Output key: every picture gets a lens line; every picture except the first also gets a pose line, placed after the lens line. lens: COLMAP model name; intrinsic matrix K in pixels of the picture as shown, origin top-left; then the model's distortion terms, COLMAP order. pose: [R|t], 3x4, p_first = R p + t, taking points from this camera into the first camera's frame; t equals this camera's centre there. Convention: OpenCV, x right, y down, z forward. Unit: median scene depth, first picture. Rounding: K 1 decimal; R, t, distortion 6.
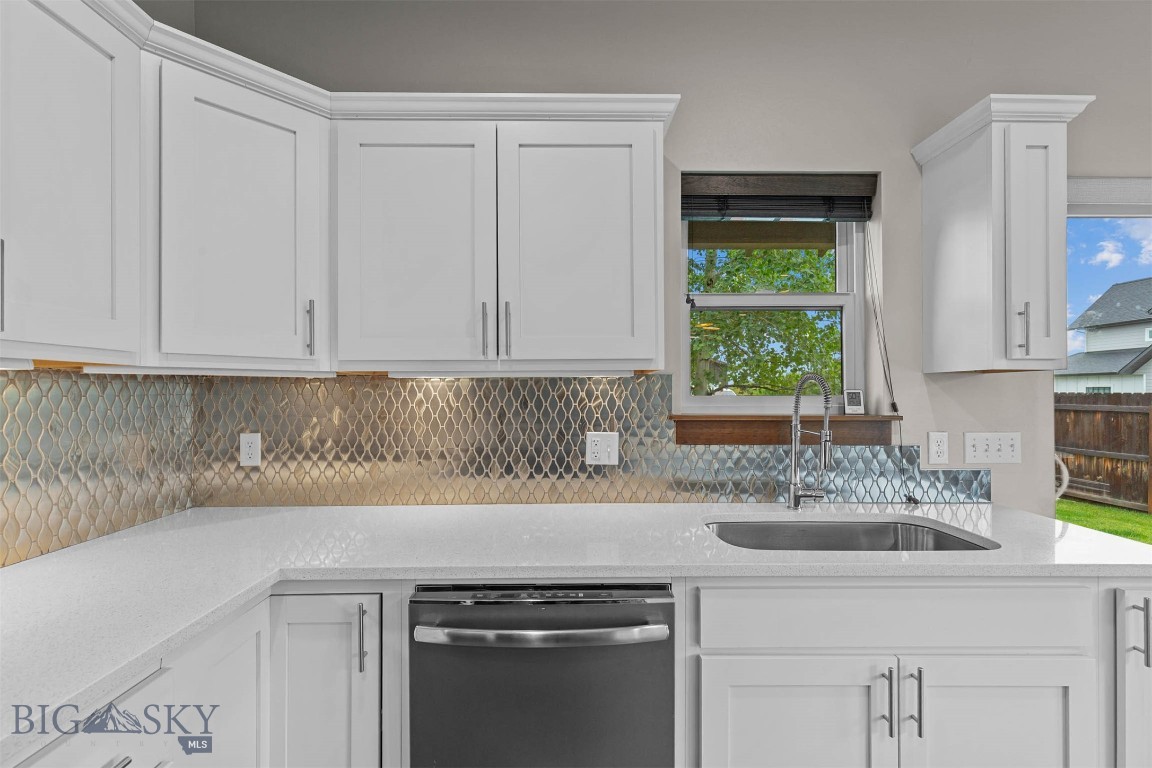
lens RADIAL K [[519.7, 0, 573.9], [0, 519.7, 386.8], [0, 0, 1]] dist [0.004761, 0.000538]
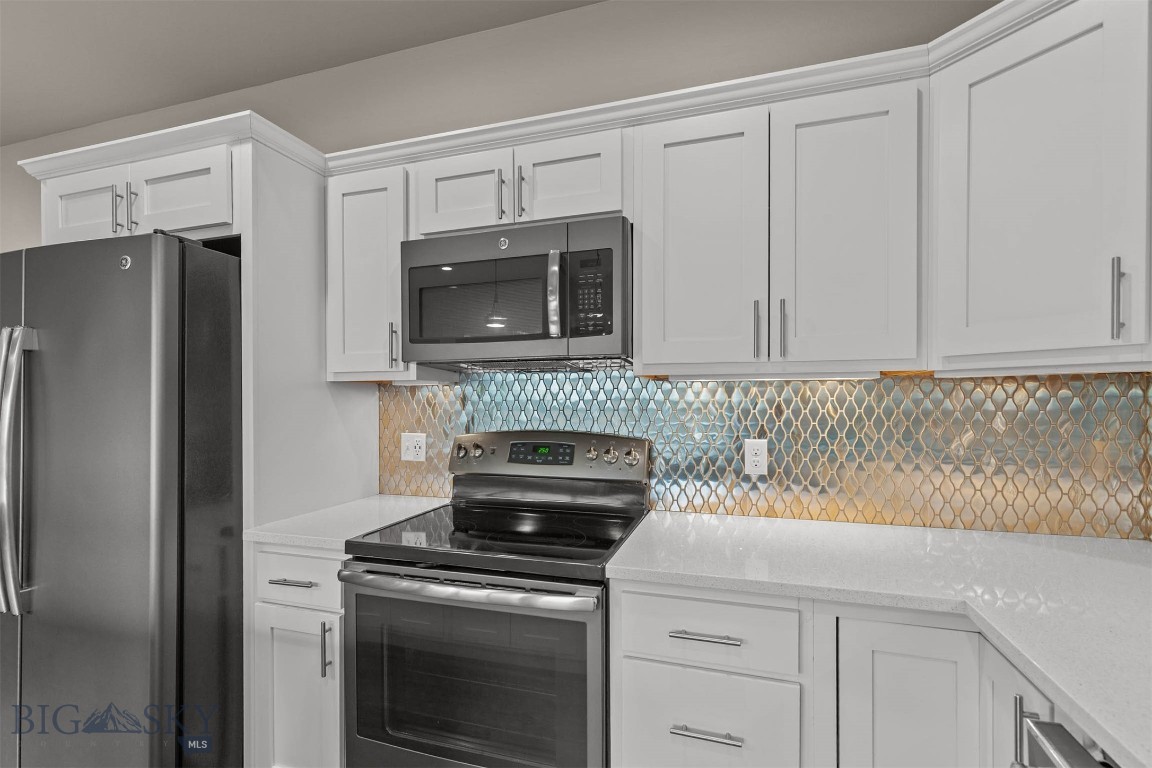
lens RADIAL K [[519.7, 0, 577.2], [0, 519.7, 402.0], [0, 0, 1]] dist [0.004761, 0.000538]
pose [[-0.328010, 0.011659, -0.944602, 0.297099], [0.014843, 0.999864, 0.007187, 0.005547], [0.944558, -0.011663, -0.328139, 0.436016]]
